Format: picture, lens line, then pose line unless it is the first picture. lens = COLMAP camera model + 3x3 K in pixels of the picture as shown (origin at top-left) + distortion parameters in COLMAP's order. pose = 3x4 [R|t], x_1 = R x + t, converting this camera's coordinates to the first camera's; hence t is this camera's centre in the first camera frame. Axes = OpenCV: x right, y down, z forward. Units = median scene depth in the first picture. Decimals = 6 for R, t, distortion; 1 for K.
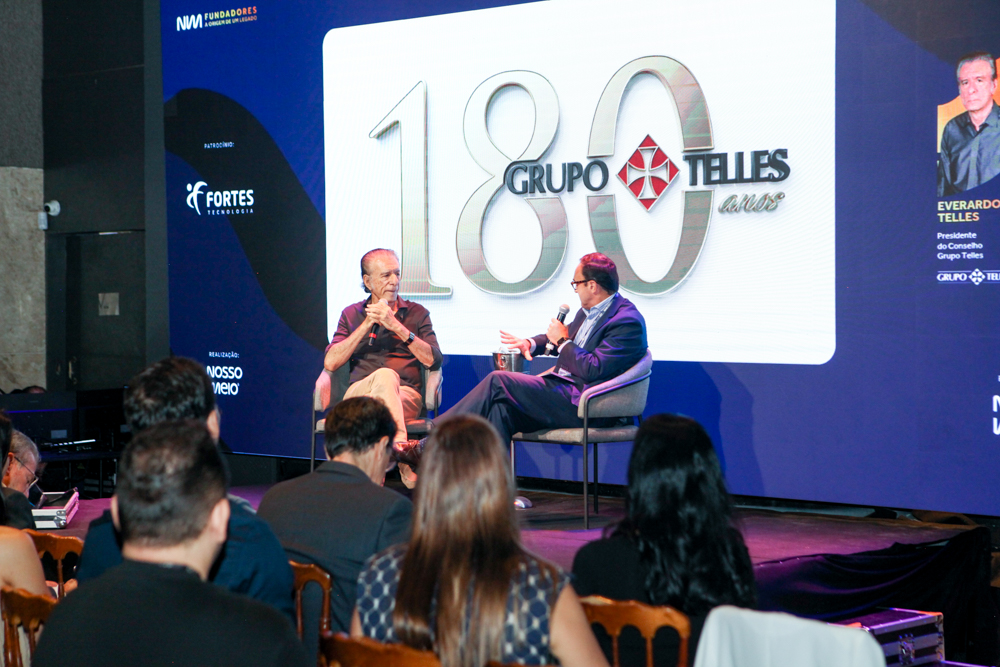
lens RADIAL K [[1807.9, 0, 490.0], [0, 1807.9, 340.5], [0, 0, 1]] dist [0.133542, 0.000000]
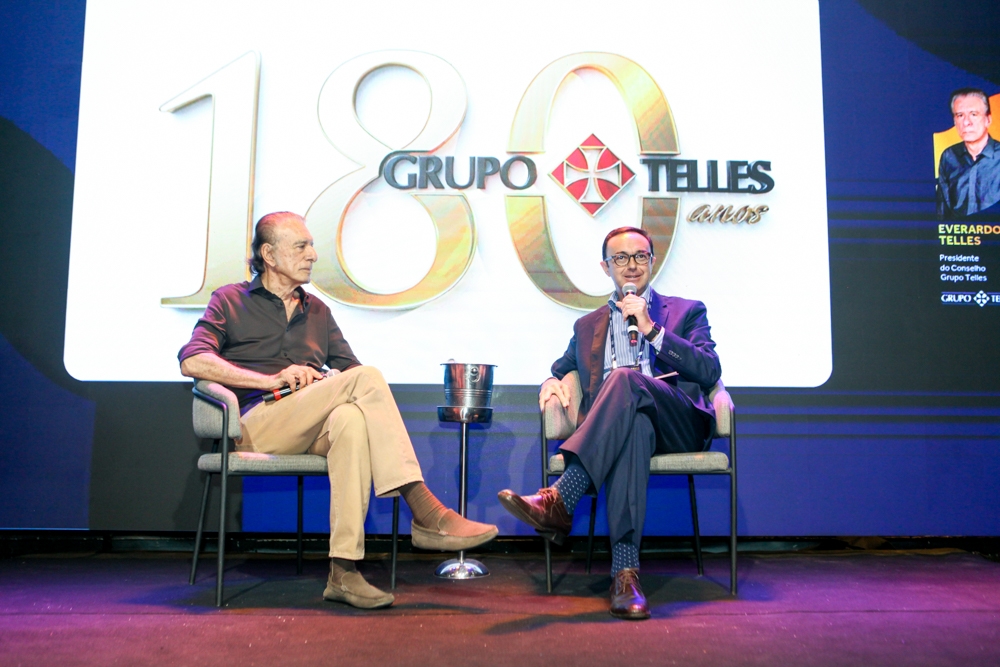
lens RADIAL K [[926.9, 0, 496.9], [0, 926.9, 323.1], [0, 0, 1]] dist [-0.053002, 0.000000]
pose [[0.756221, 0.098405, 0.646875, -0.241603], [0.005372, 0.987659, -0.156525, 0.051690], [-0.654295, 0.121842, 0.746360, 0.722224]]
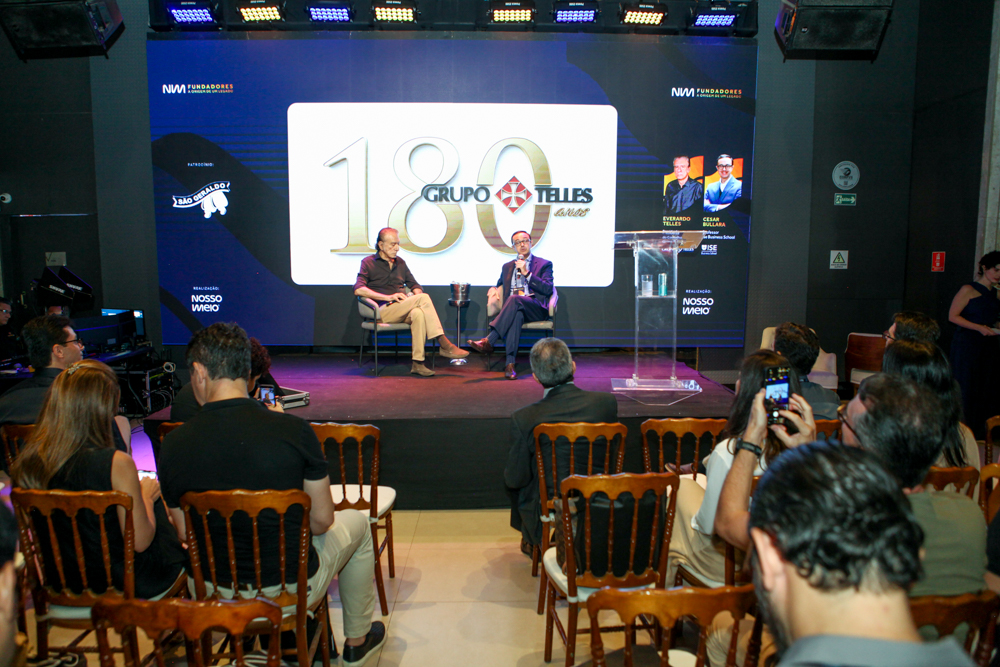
lens RADIAL K [[714.4, 0, 503.0], [0, 714.4, 330.8], [0, 0, 1]] dist [-0.102688, 0.027333]
pose [[0.748206, -0.063423, 0.660428, -0.478240], [0.007425, 0.996159, 0.087252, -0.009755], [-0.663425, -0.060378, 0.745803, 0.409377]]
